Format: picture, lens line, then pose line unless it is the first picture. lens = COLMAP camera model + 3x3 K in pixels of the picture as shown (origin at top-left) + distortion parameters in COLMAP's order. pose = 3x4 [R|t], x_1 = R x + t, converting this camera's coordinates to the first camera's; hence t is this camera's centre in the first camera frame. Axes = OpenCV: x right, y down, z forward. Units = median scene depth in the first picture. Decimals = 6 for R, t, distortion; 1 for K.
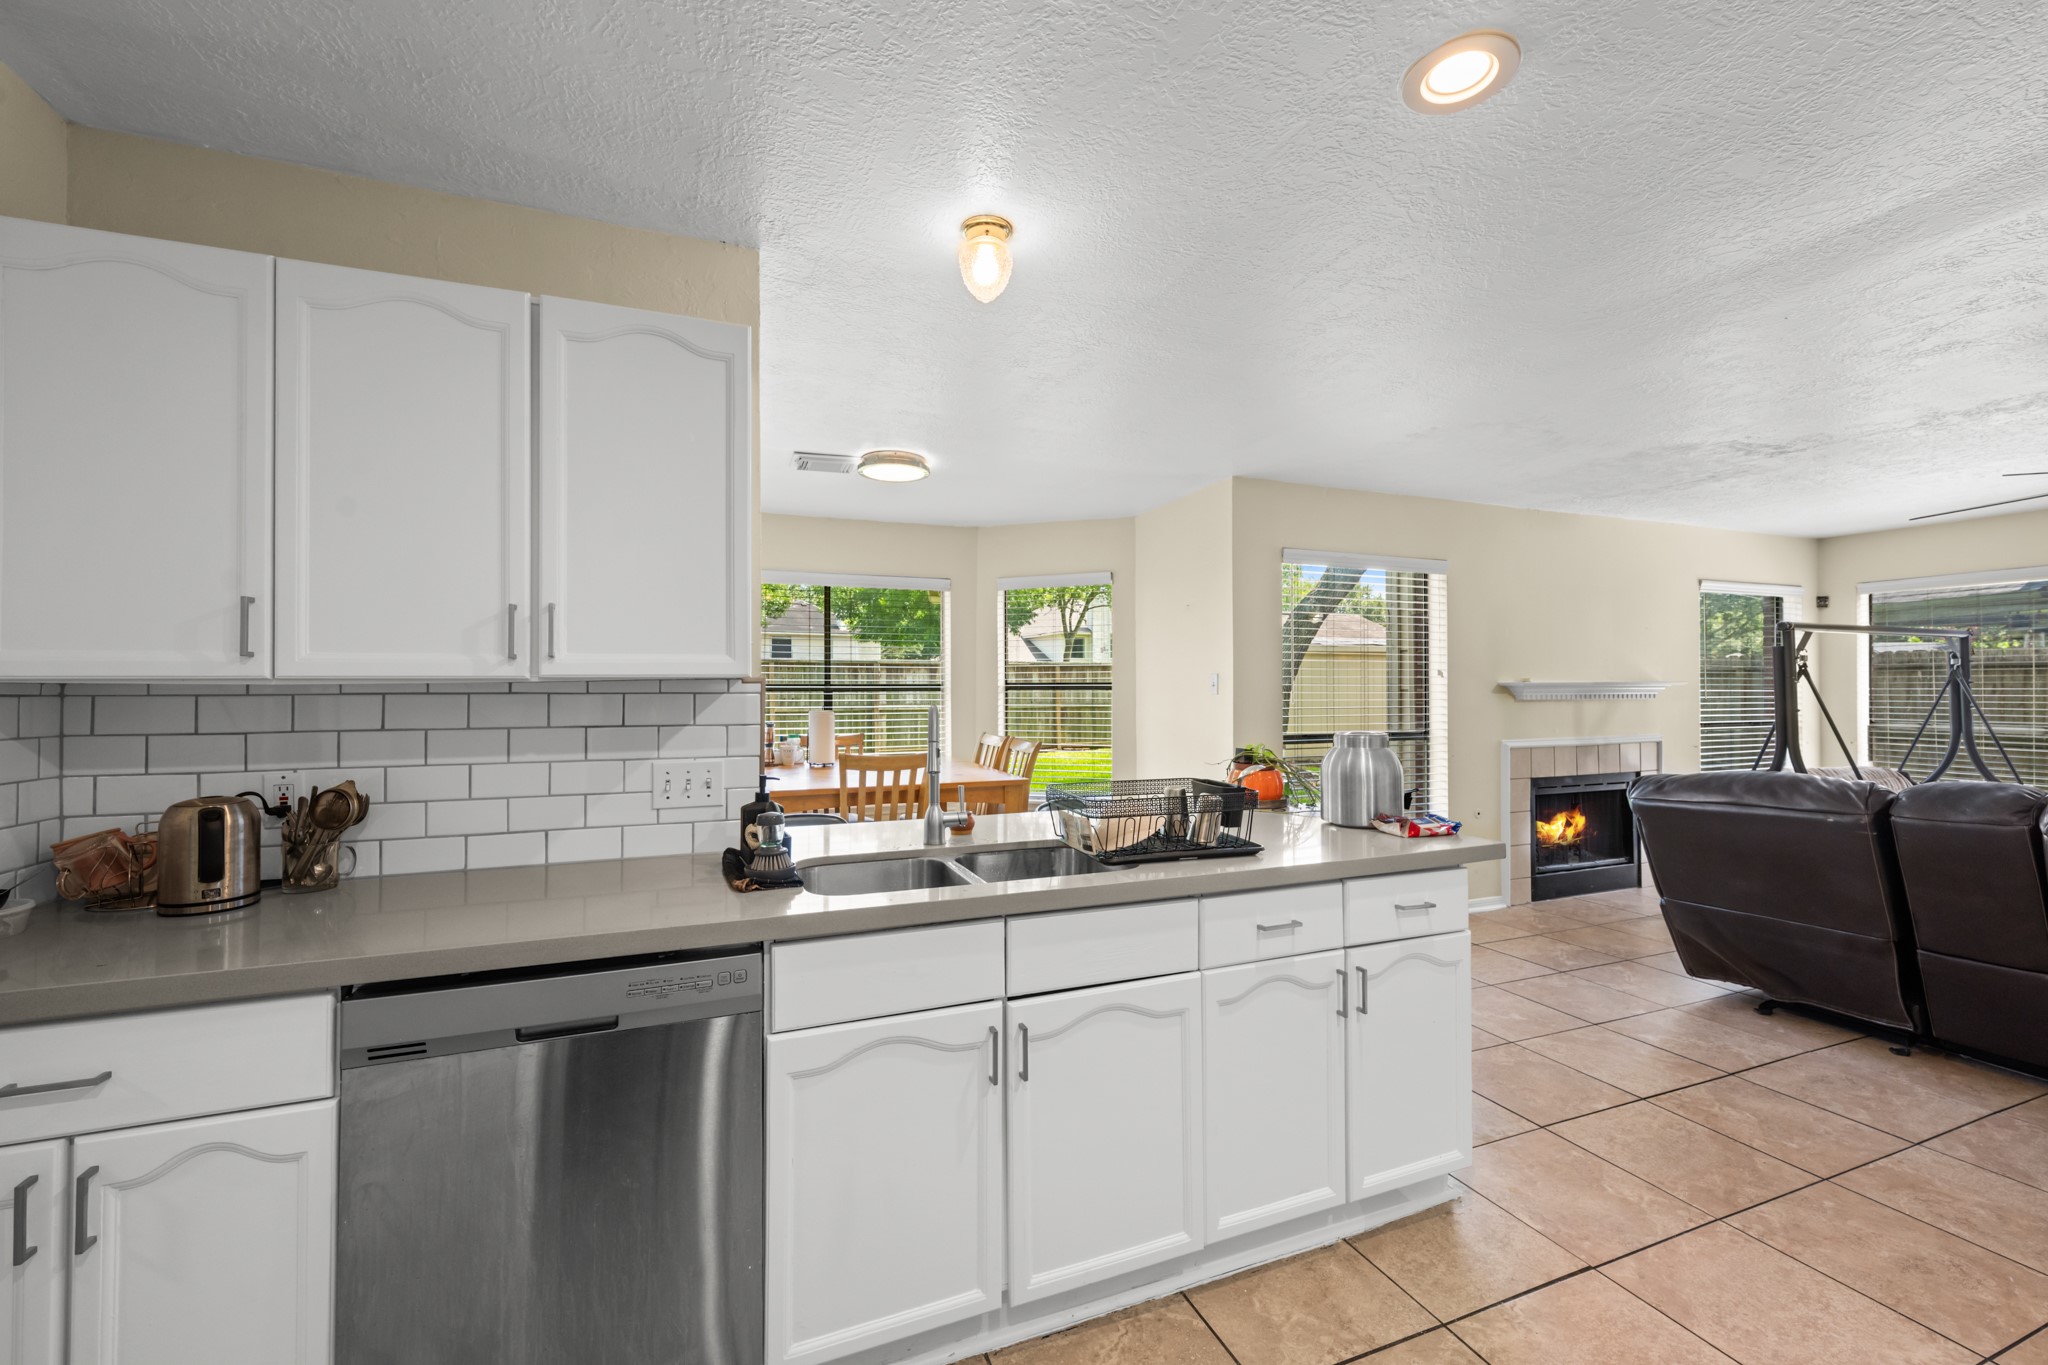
lens RADIAL K [[815.1, 0, 1022.3], [0, 815.1, 684.1], [0, 0, 1]] dist [0.000238, 0.000360]
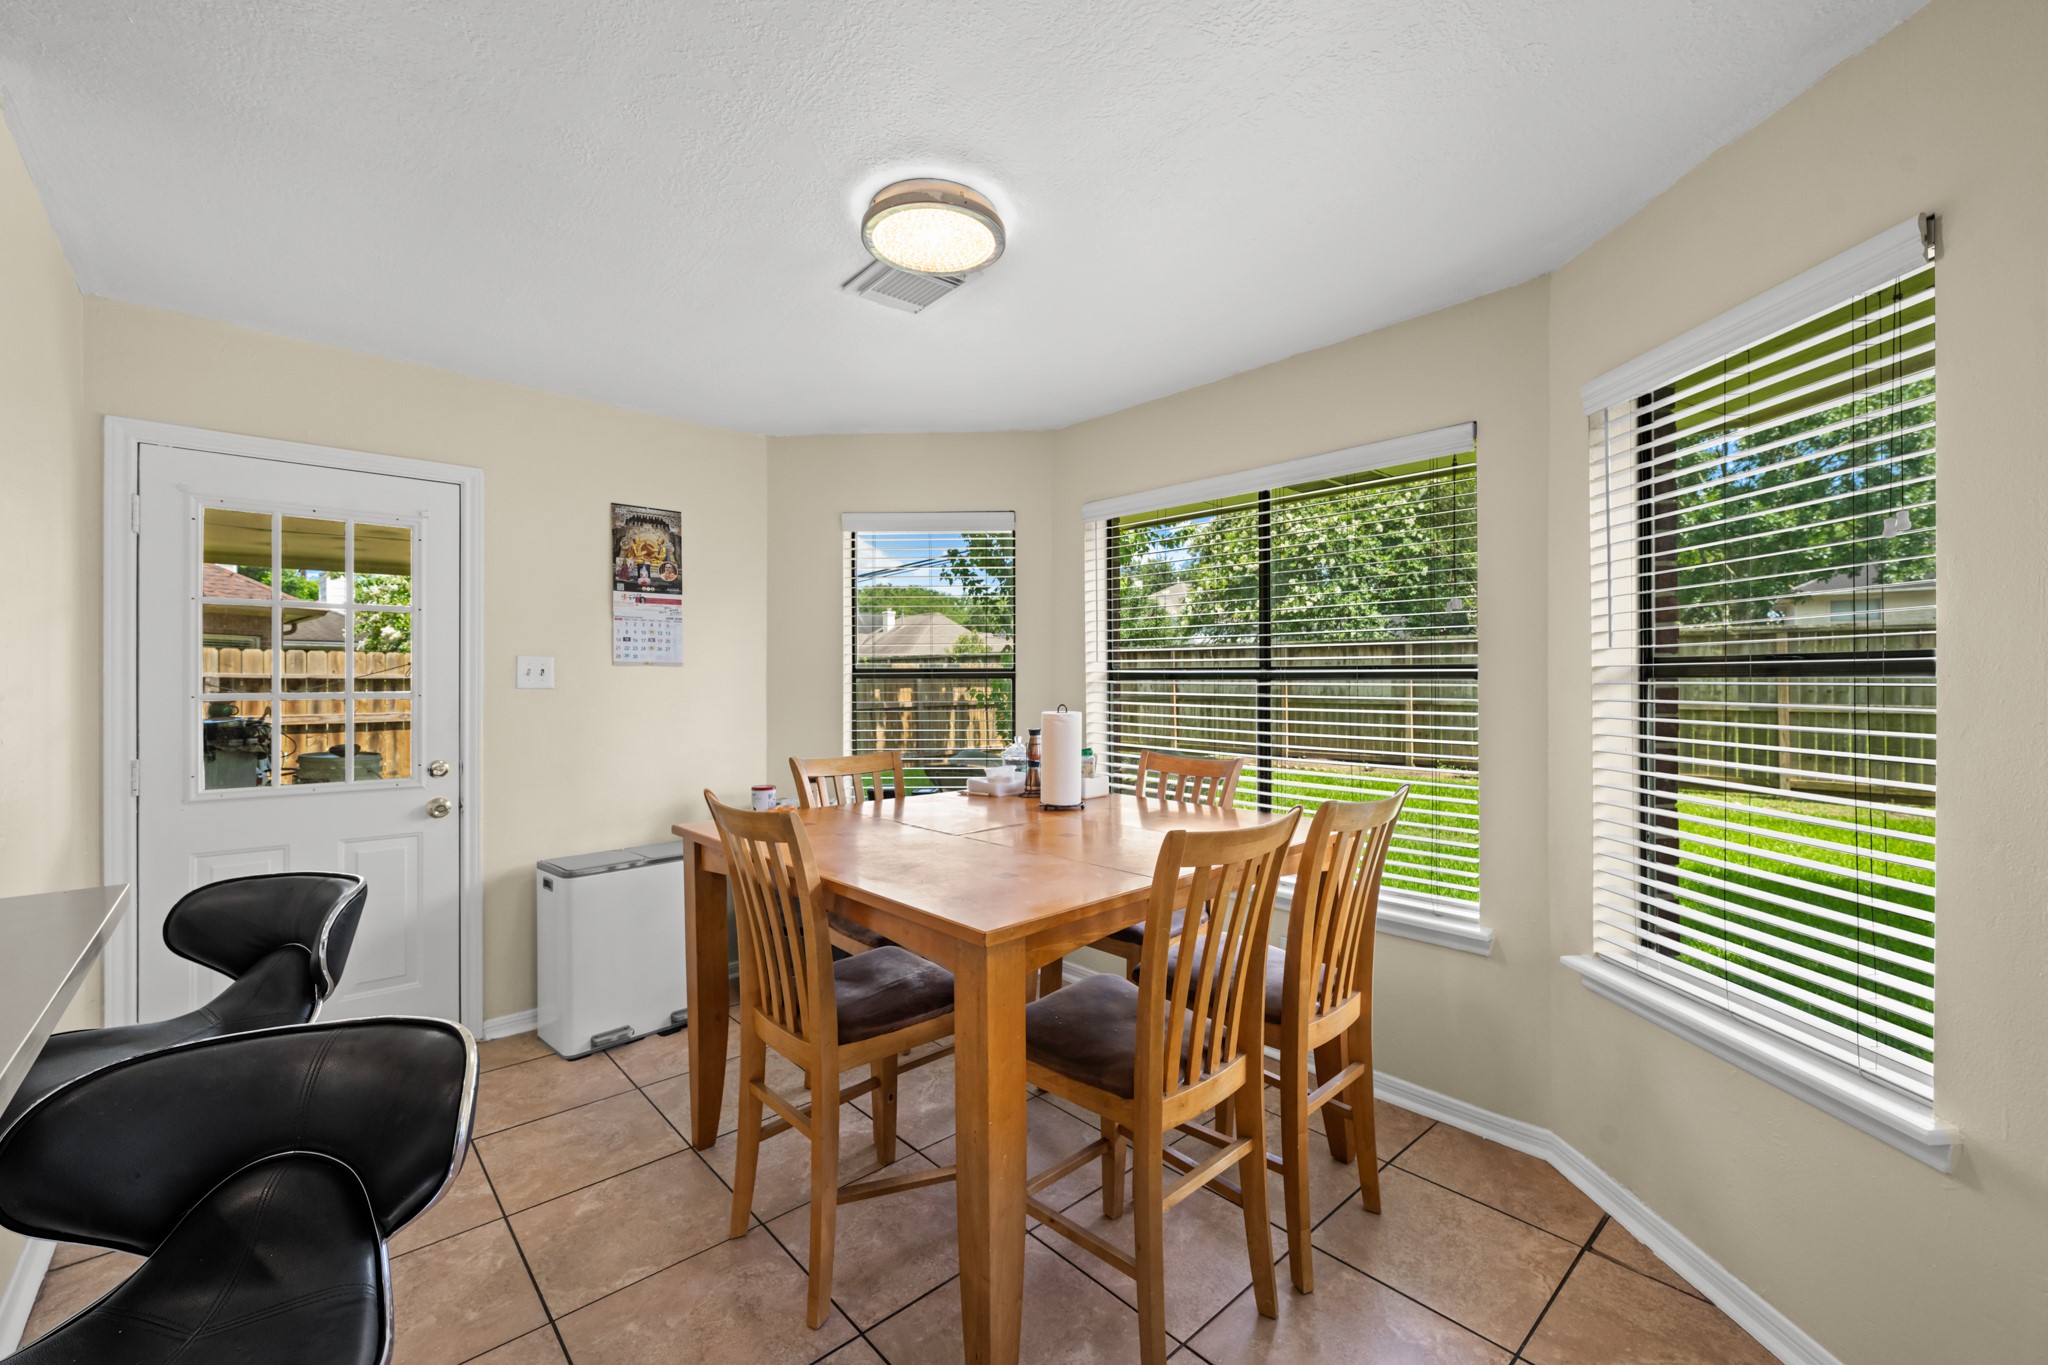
lens RADIAL K [[835.5, 0, 1024.0], [0, 835.5, 682.5], [0, 0, 1]] dist [0.000852, 0.000173]
pose [[0.359004, 0.005336, -0.933321, 0.432434], [0.006743, 0.999943, 0.008310, 0.008769], [0.933312, -0.009277, 0.358947, 1.092591]]
